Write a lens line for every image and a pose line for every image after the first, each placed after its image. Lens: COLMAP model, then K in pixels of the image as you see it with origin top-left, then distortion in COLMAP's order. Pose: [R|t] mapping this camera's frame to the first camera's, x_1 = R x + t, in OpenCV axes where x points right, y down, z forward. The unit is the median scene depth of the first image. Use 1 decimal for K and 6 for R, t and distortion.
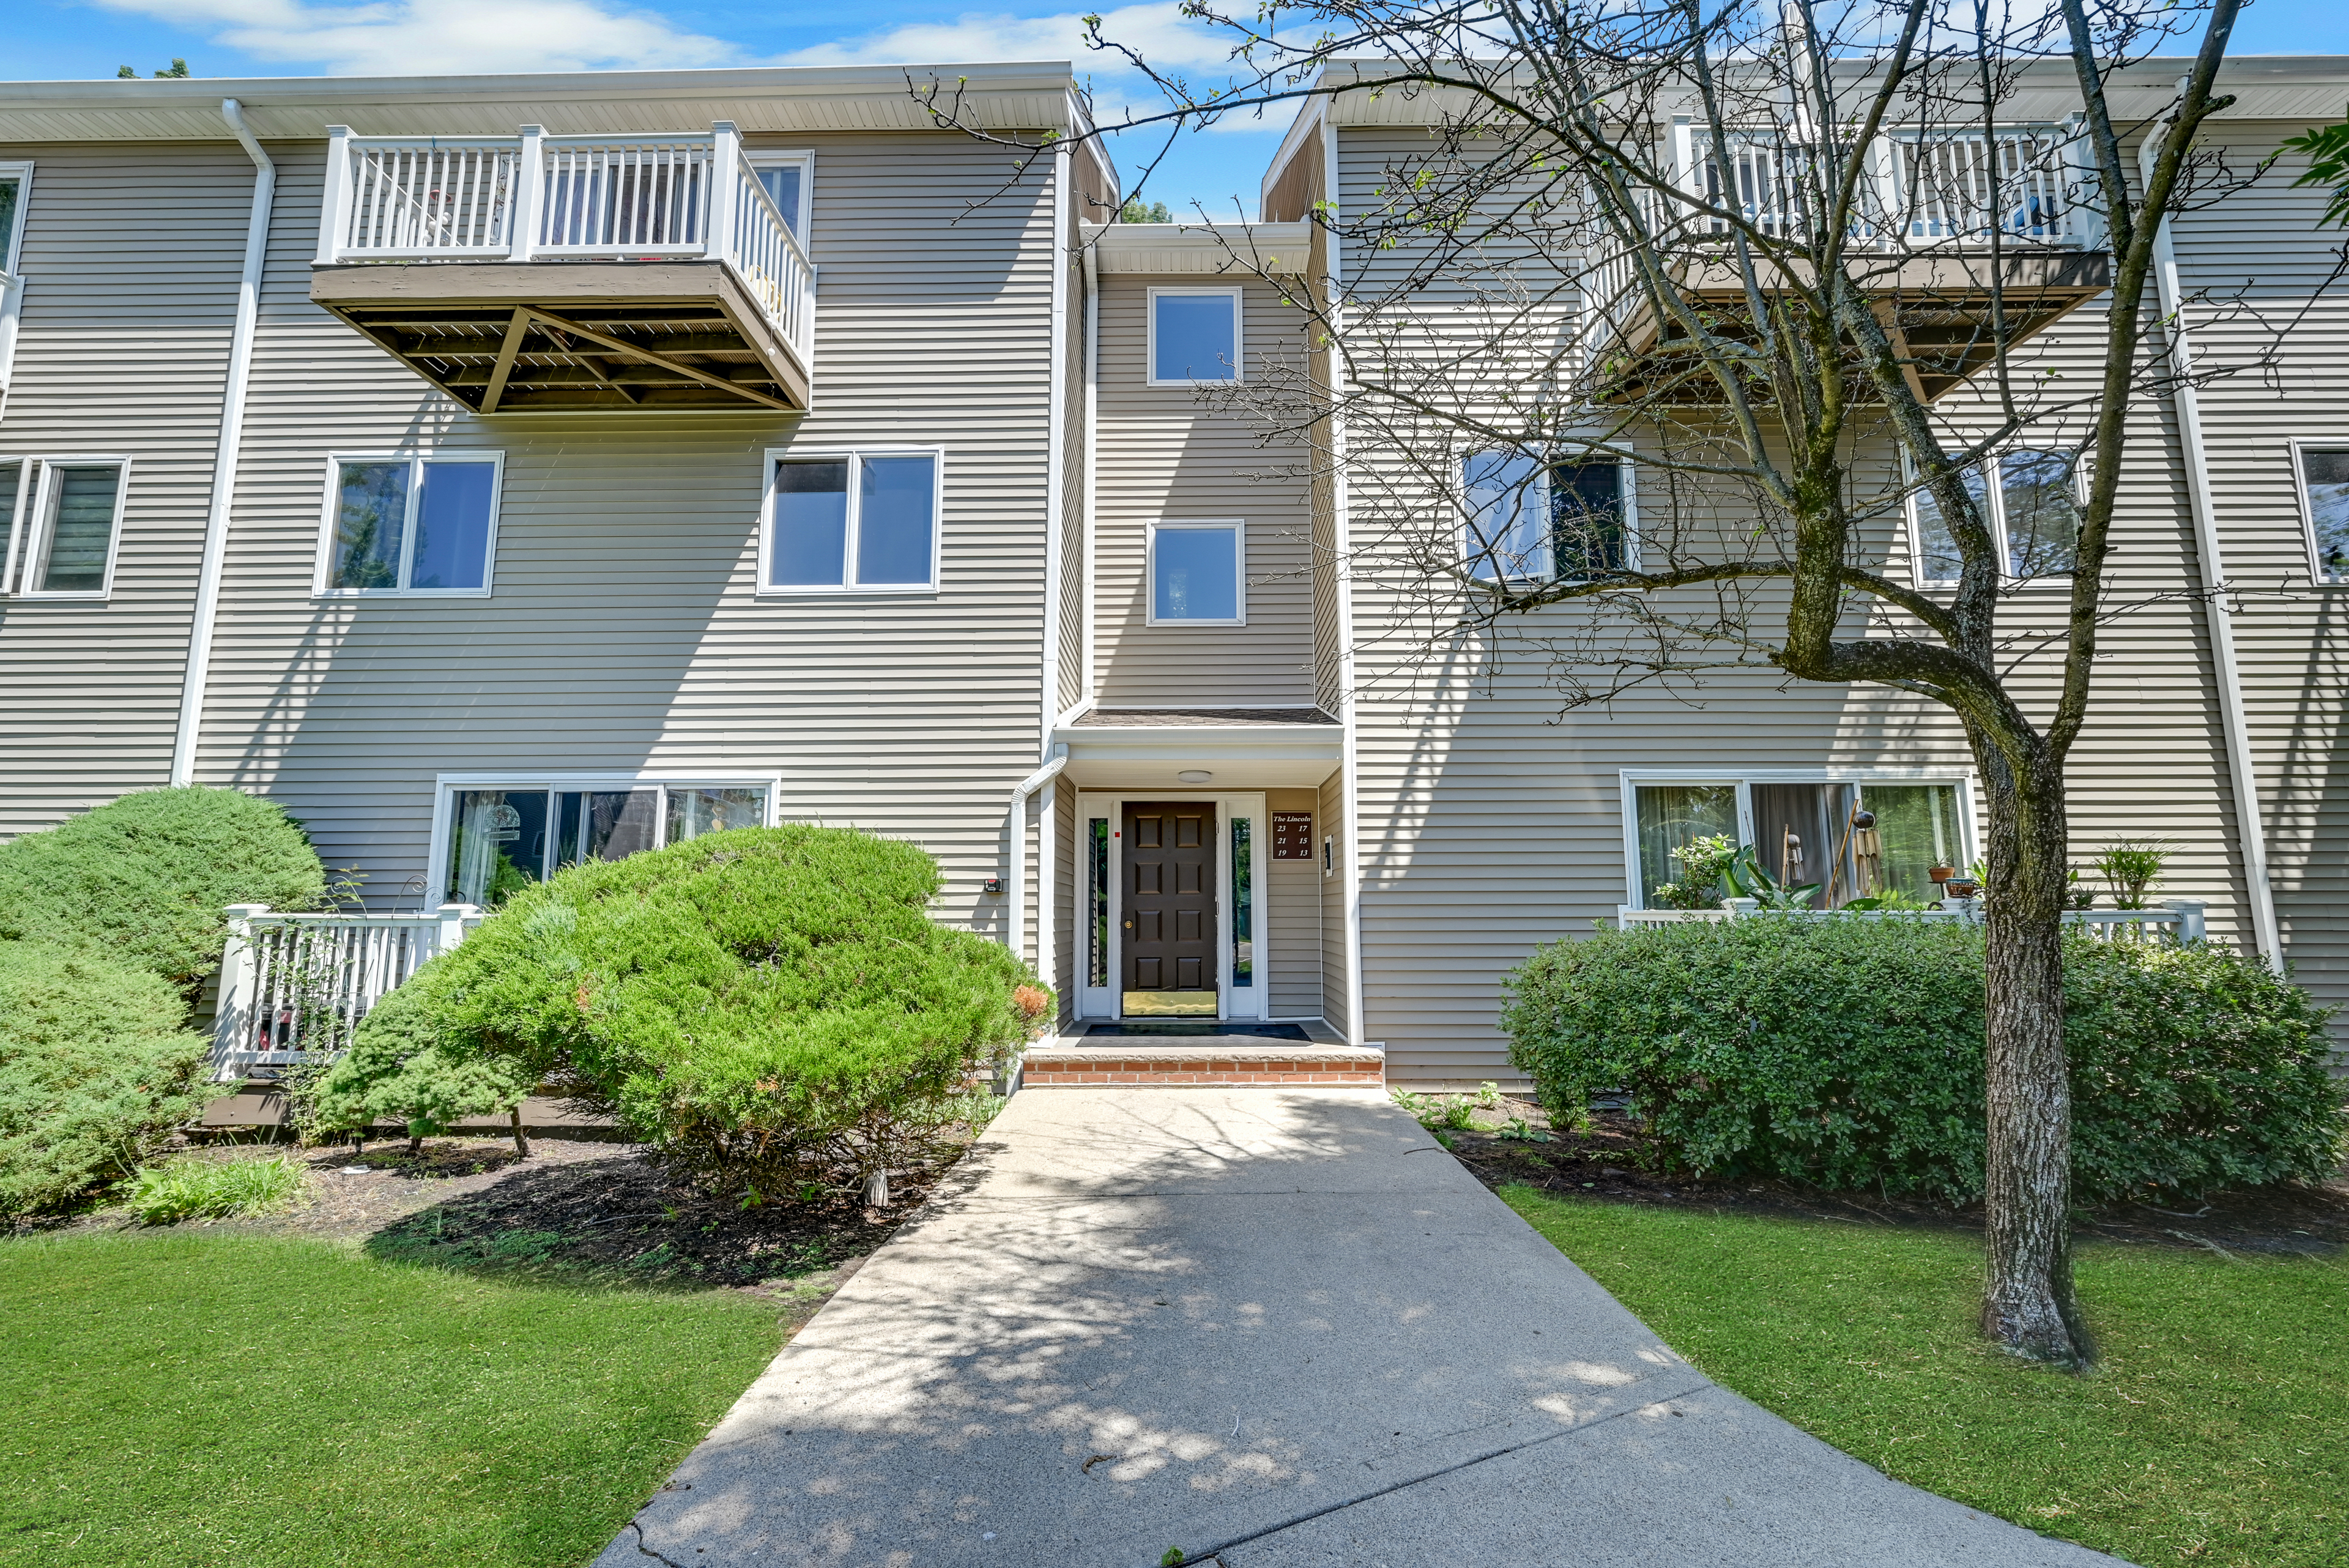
lens RADIAL K [[944.3, 0, 1168.8], [0, 944.3, 782.4], [0, 0, 1]] dist [-0.000918, -0.000021]
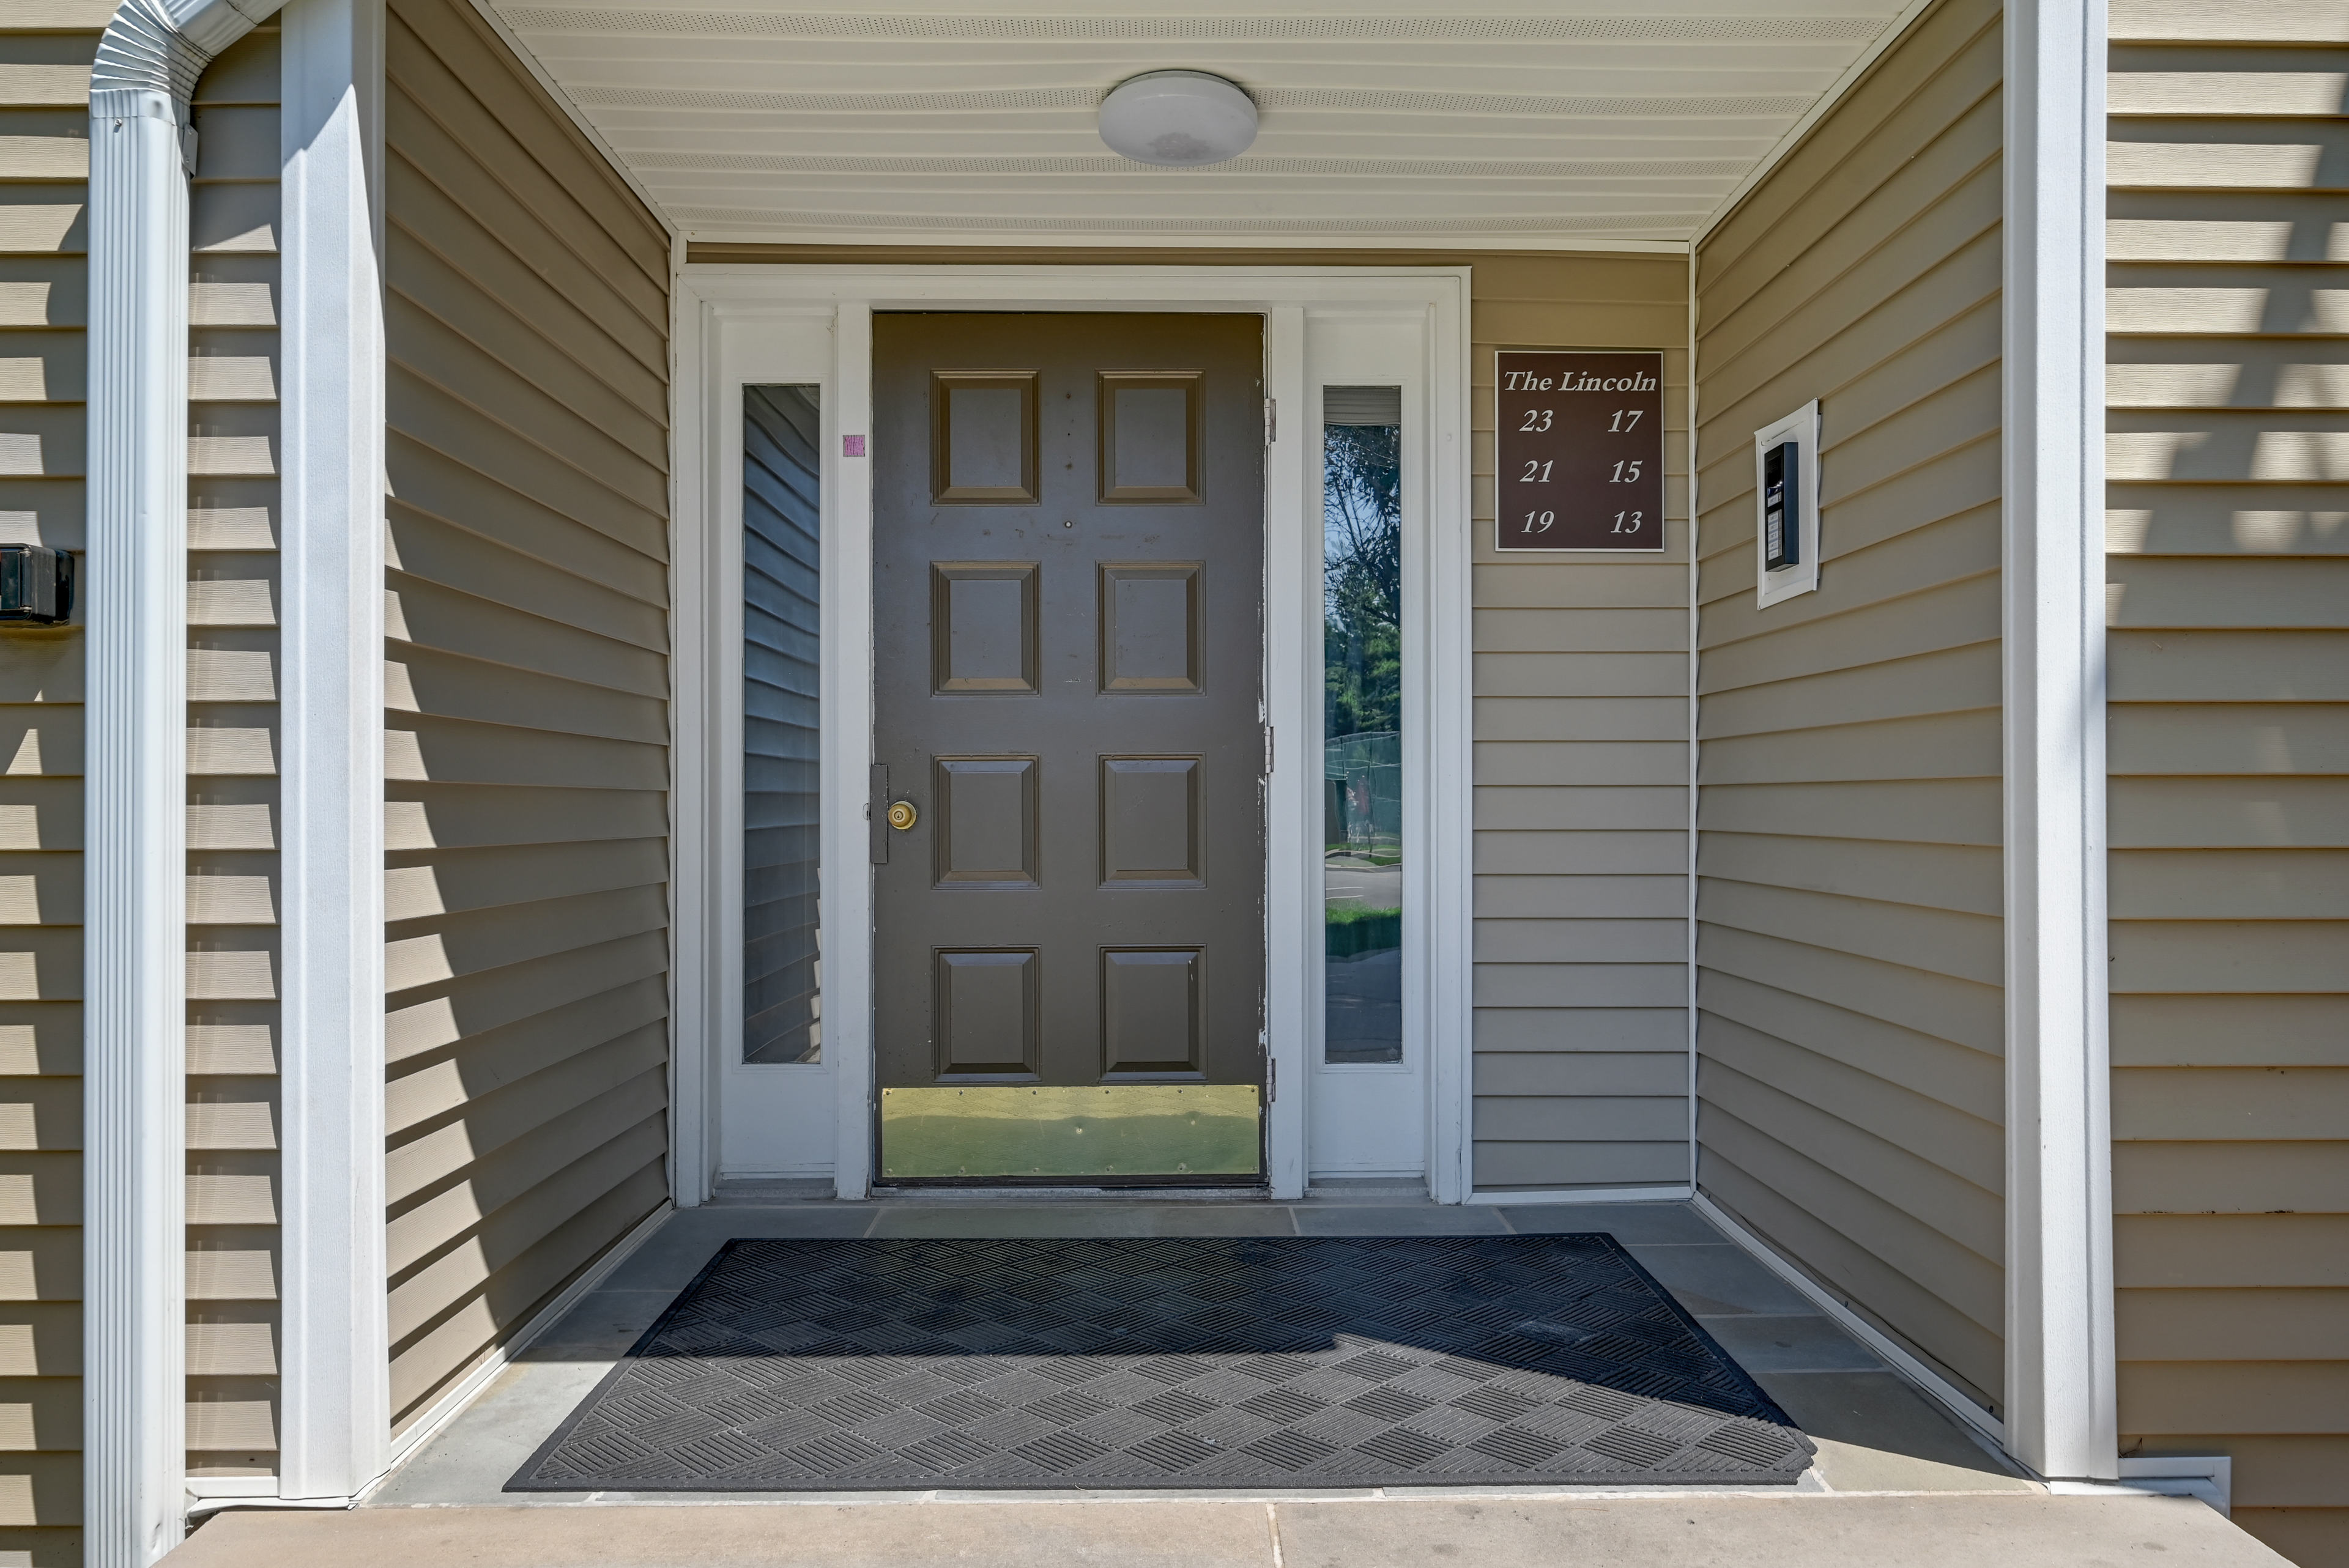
lens RADIAL K [[944.1, 0, 1170.4], [0, 944.1, 793.8], [0, 0, 1]] dist [-0.000918, -0.000021]
pose [[0.999672, 0.000716, 0.025614, 0.019895], [-0.003885, 0.992288, 0.123892, 0.114197], [-0.025328, -0.123951, 0.991965, 0.754494]]
